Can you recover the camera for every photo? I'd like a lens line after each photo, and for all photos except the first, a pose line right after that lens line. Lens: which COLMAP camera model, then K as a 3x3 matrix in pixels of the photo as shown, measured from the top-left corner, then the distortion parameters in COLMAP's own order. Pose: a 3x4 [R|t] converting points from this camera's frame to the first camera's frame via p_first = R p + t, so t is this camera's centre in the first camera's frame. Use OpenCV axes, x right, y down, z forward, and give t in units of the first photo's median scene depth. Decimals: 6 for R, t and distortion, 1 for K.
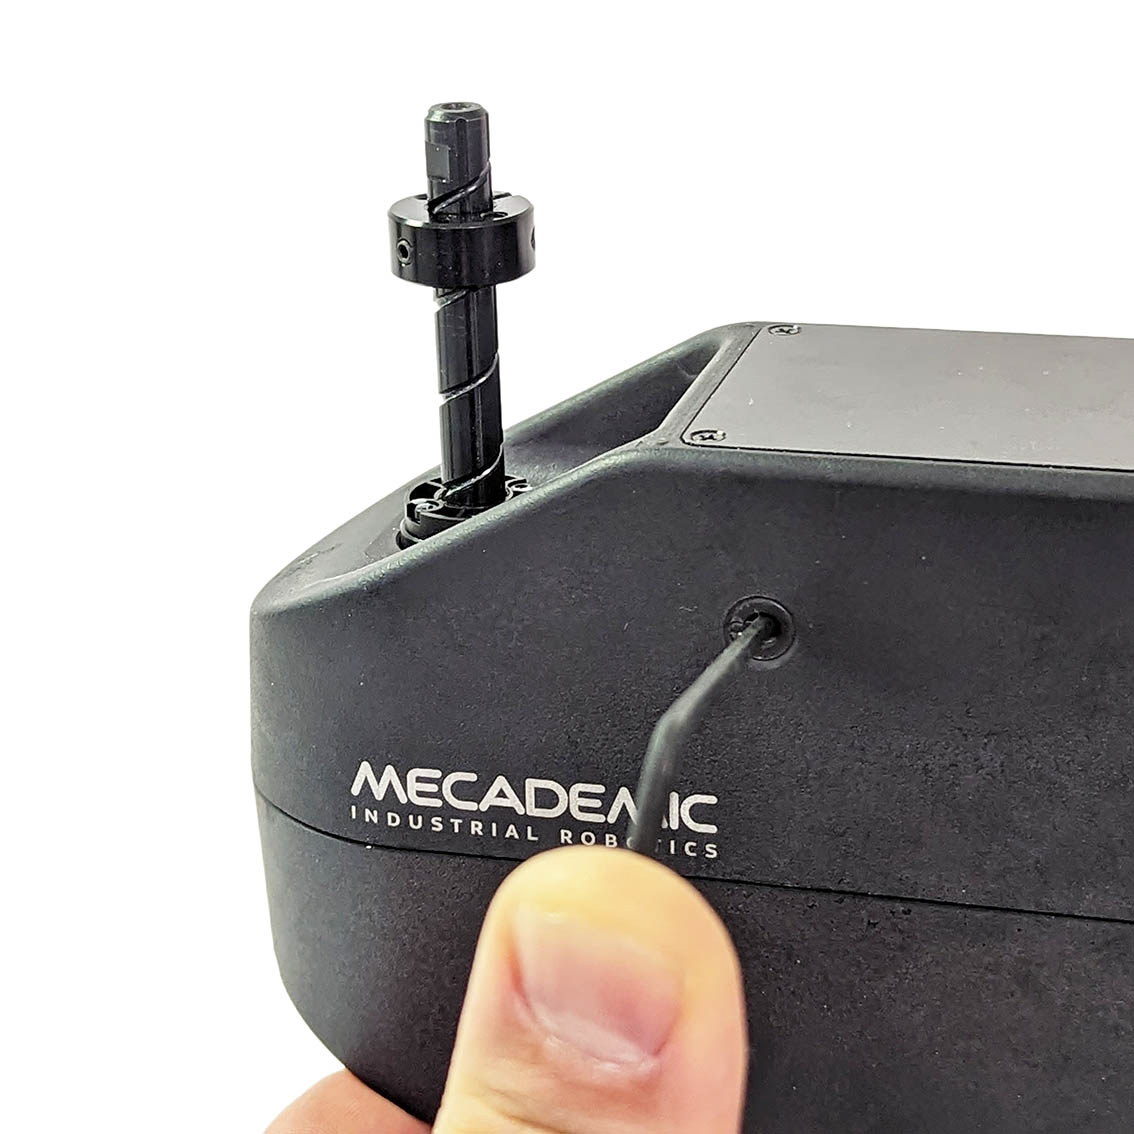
lens RADIAL K [[3002.0, 0, 568.2], [0, 3002.0, 570.9], [0, 0, 1]] dist [-0.035778, 0.000000]
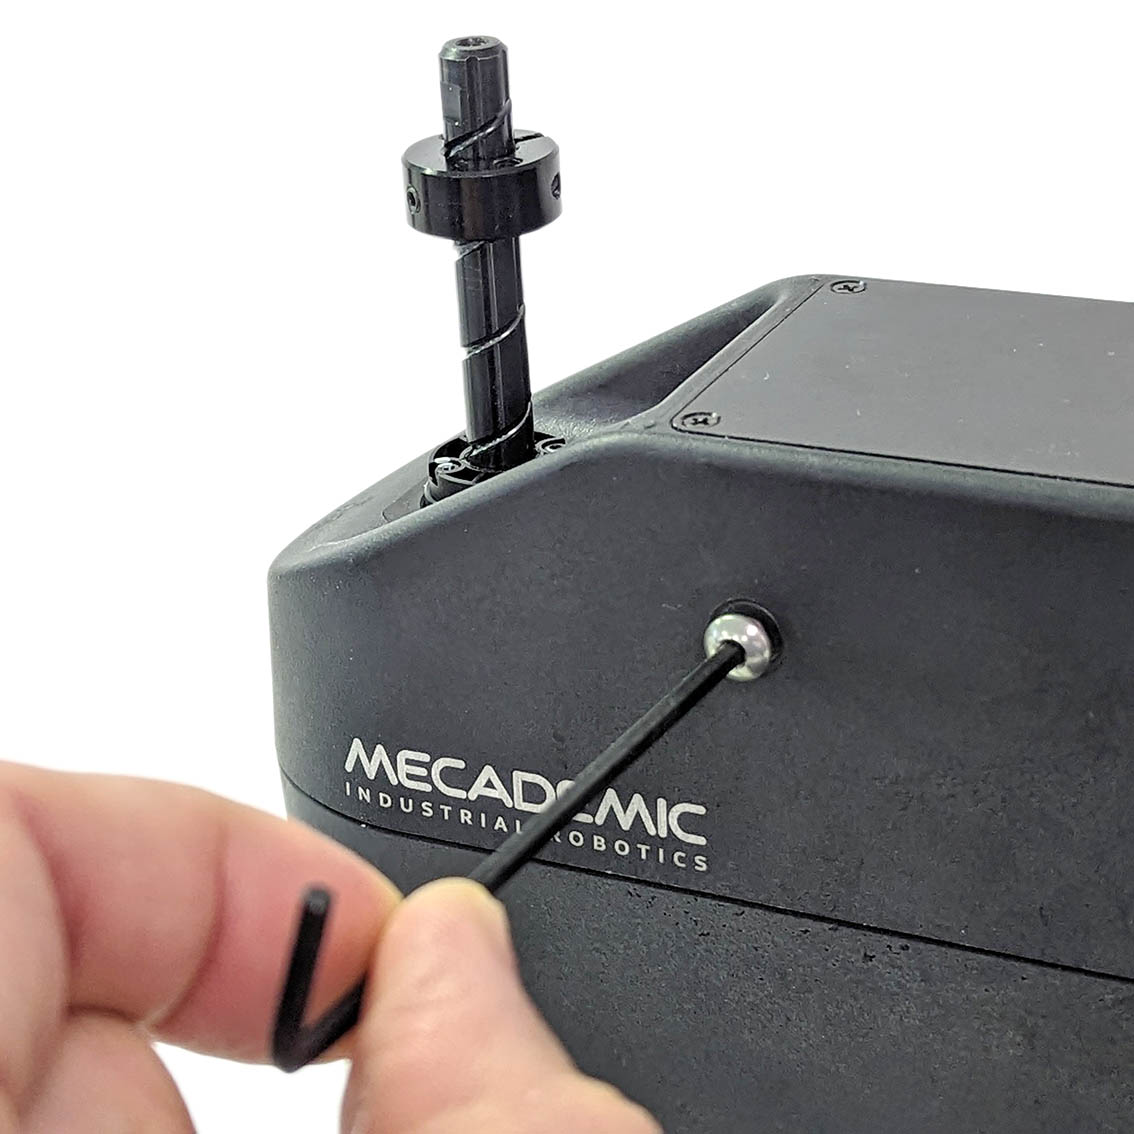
lens RADIAL K [[3002.0, 0, 565.6], [0, 3002.0, 562.7], [0, 0, 1]] dist [-0.035778, 0.000000]
pose [[0.971887, 0.055455, -0.228822, 0.210703], [-0.035429, 0.995246, 0.090718, -0.080243], [0.232765, -0.080061, 0.969232, 0.099422]]
